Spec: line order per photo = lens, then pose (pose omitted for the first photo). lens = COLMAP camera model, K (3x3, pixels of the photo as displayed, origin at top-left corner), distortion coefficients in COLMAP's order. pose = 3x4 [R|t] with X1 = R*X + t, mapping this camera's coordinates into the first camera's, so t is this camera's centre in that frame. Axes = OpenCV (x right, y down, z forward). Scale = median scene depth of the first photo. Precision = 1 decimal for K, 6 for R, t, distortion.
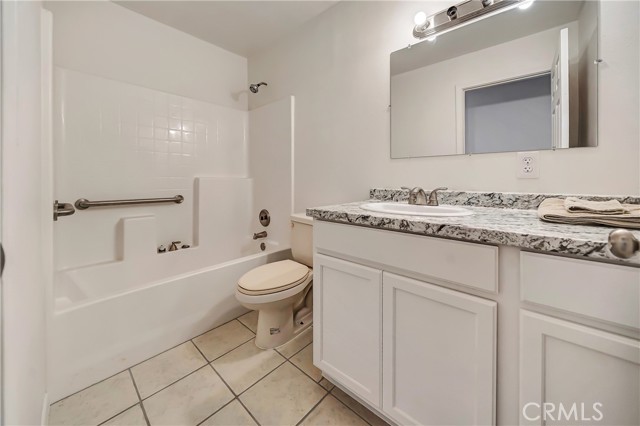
lens RADIAL K [[234.6, 0, 320.2], [0, 234.6, 188.1], [0, 0, 1]] dist [-0.001773, -0.000103]
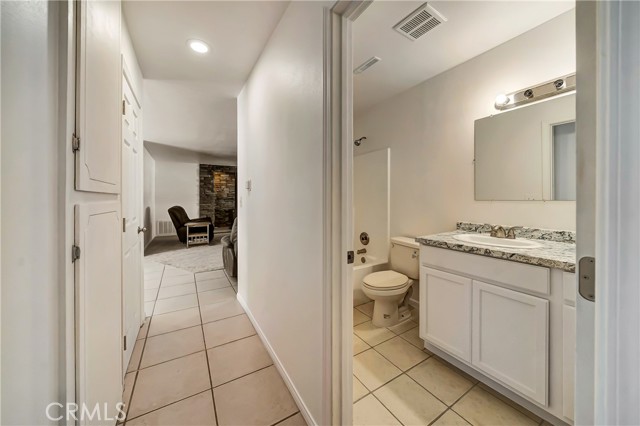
lens RADIAL K [[227.1, 0, 322.6], [0, 227.1, 205.0], [0, 0, 1]] dist [-0.001392, -0.000222]
pose [[0.962334, 0.004881, -0.271827, -0.231314], [-0.005989, 0.999977, -0.003247, -0.114572], [0.271805, 0.004752, 0.962341, -0.605199]]
